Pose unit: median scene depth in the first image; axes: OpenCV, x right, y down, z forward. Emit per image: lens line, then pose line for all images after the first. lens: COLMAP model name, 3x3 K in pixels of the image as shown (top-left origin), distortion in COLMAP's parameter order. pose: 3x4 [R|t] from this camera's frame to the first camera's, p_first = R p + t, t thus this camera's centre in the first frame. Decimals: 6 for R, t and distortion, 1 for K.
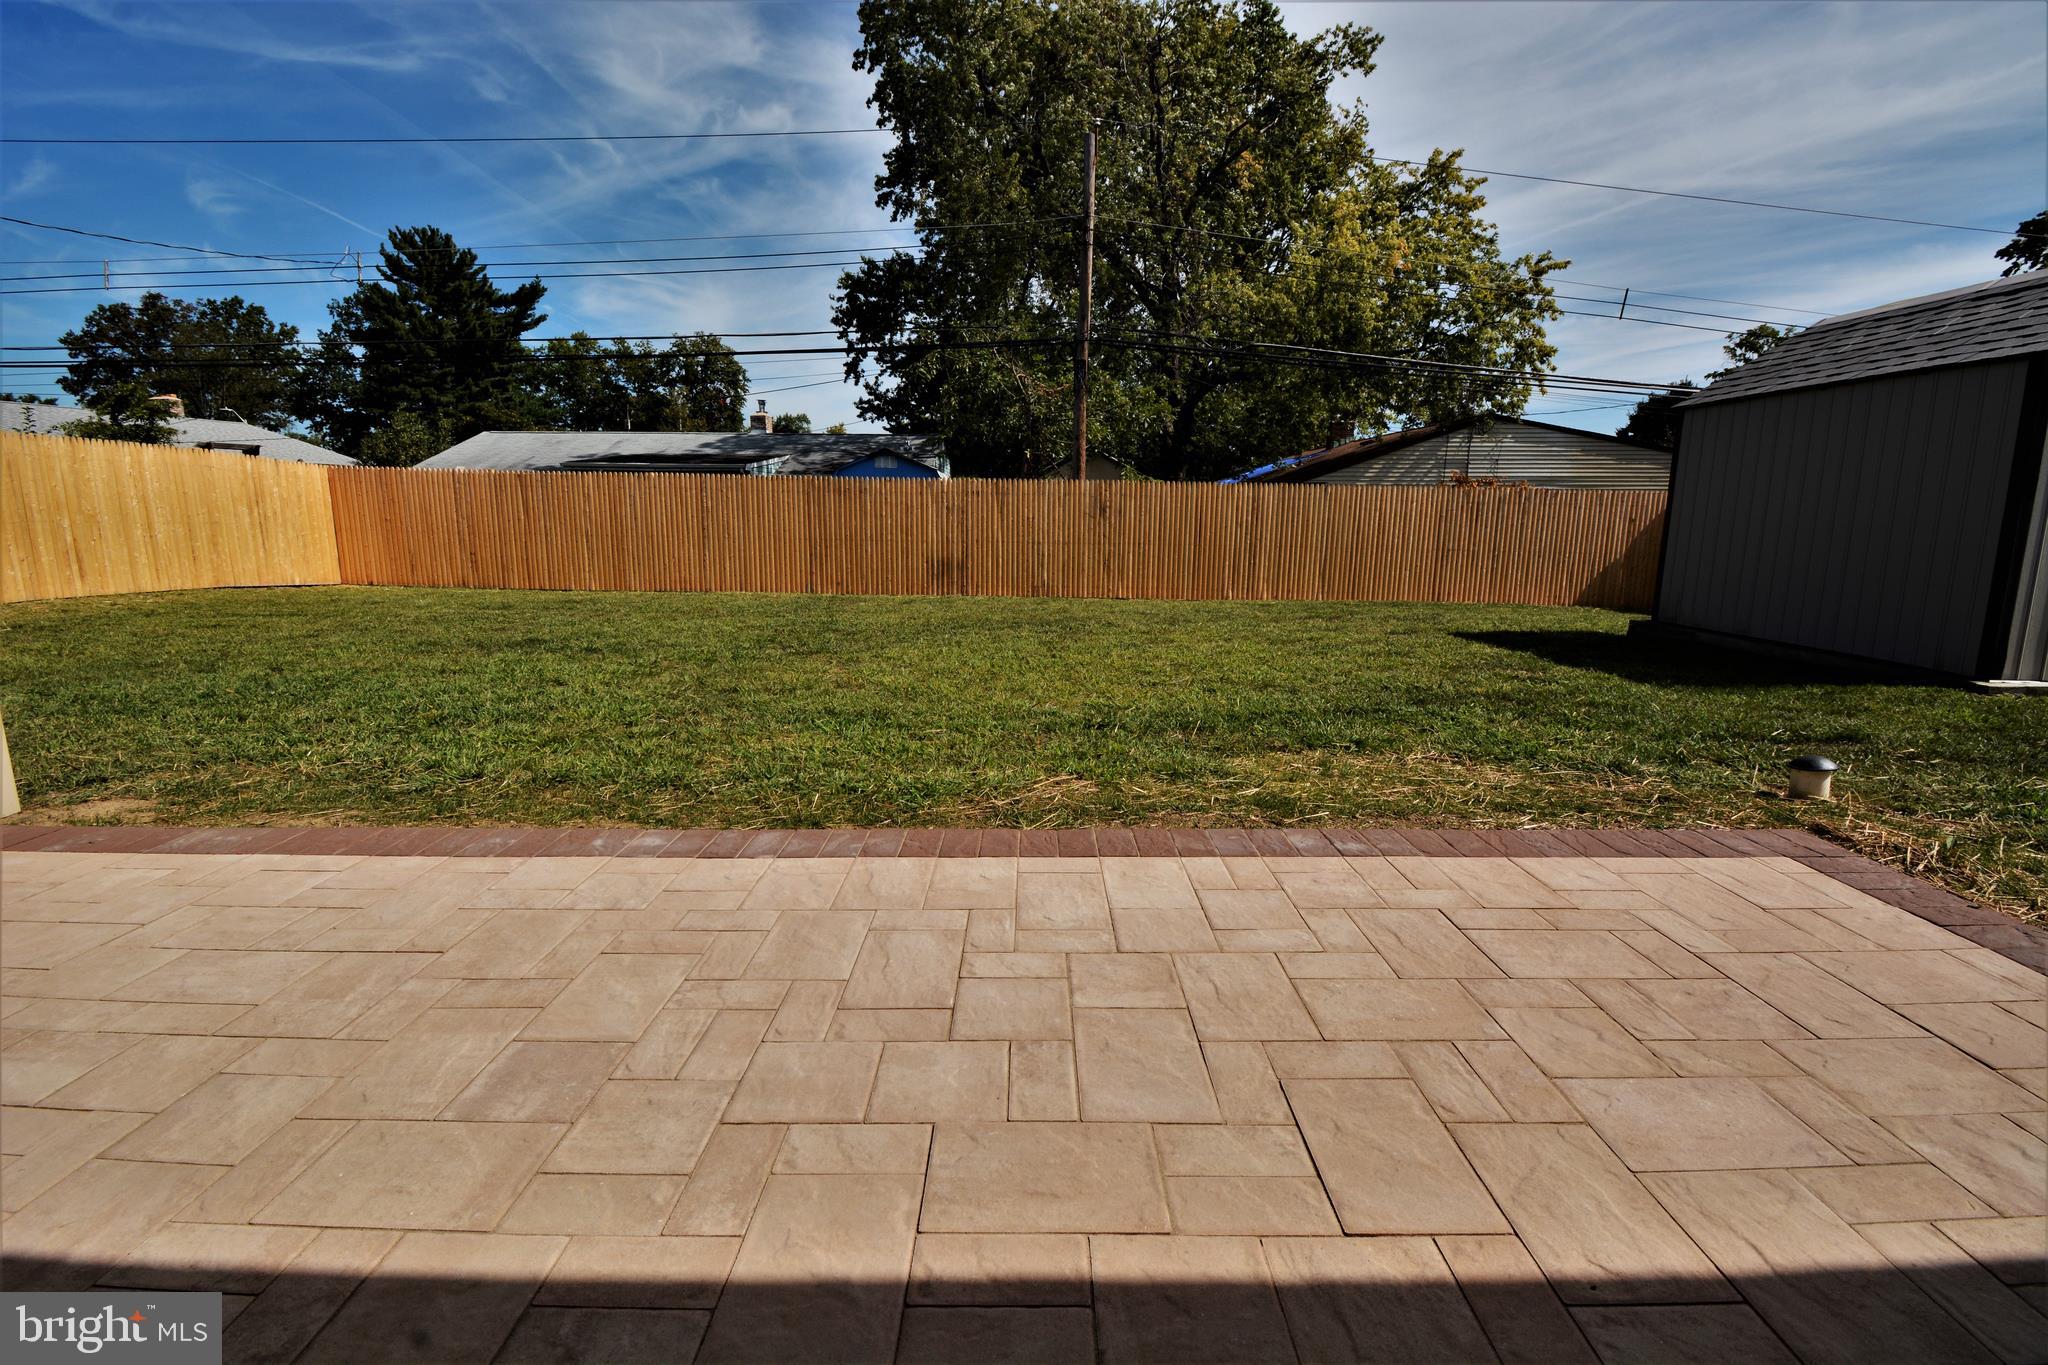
lens RADIAL K [[903.1, 0, 1023.3], [0, 903.1, 678.1], [0, 0, 1]] dist [0.016357, -0.022323]
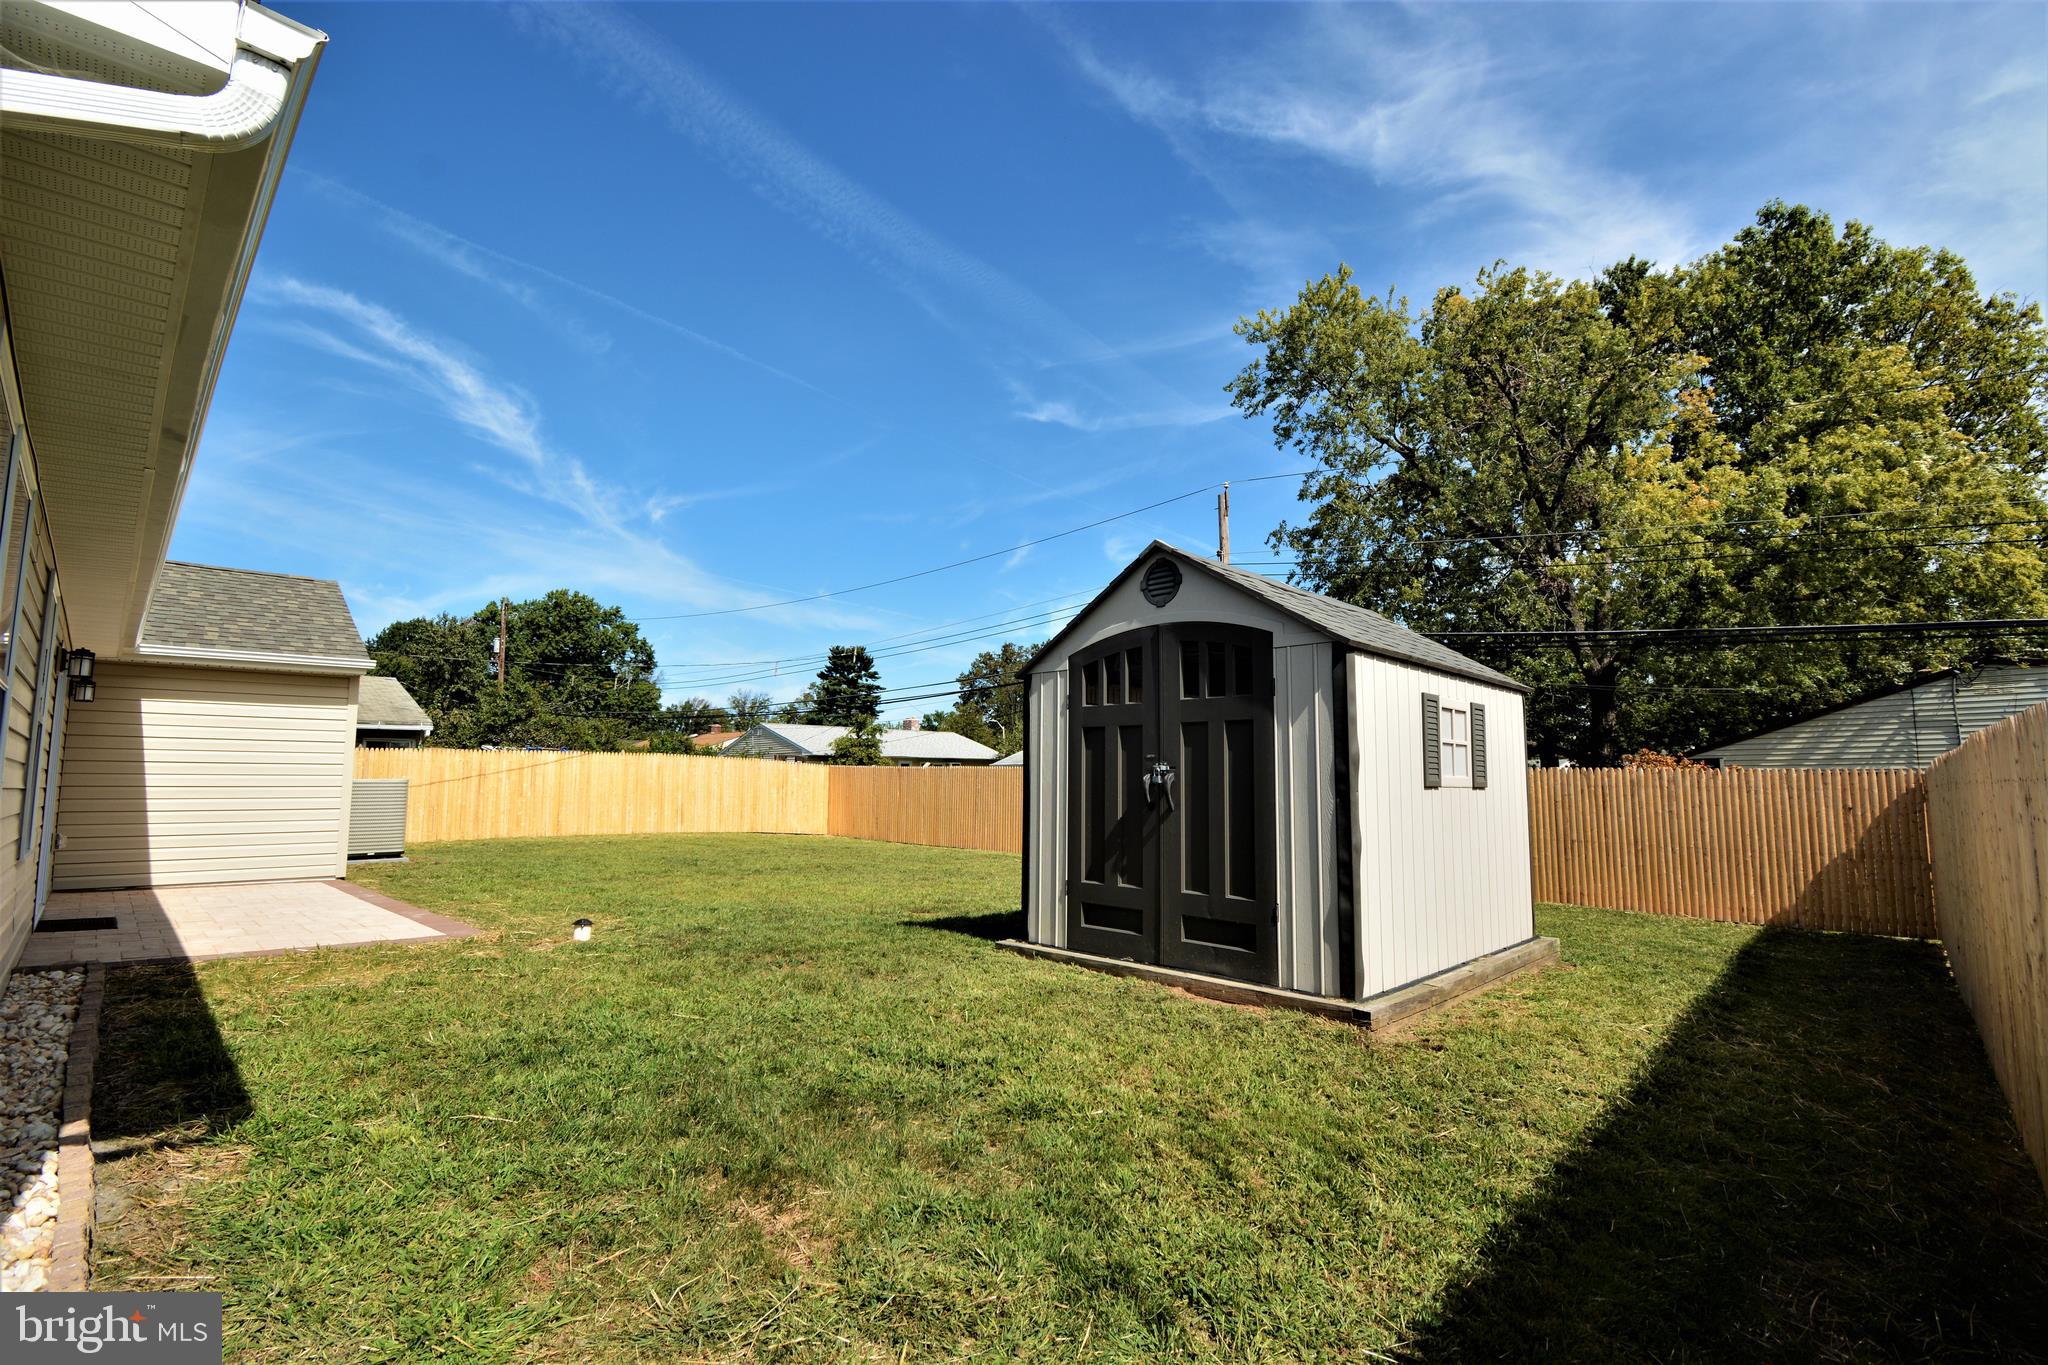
lens RADIAL K [[903.1, 0, 1023.3], [0, 903.1, 678.1], [0, 0, 1]] dist [0.016357, -0.022323]
pose [[0.715936, -0.084247, -0.693064, 0.697283], [-0.127259, 0.960315, -0.248192, -0.013228], [0.686470, 0.265889, 0.676803, 0.041047]]
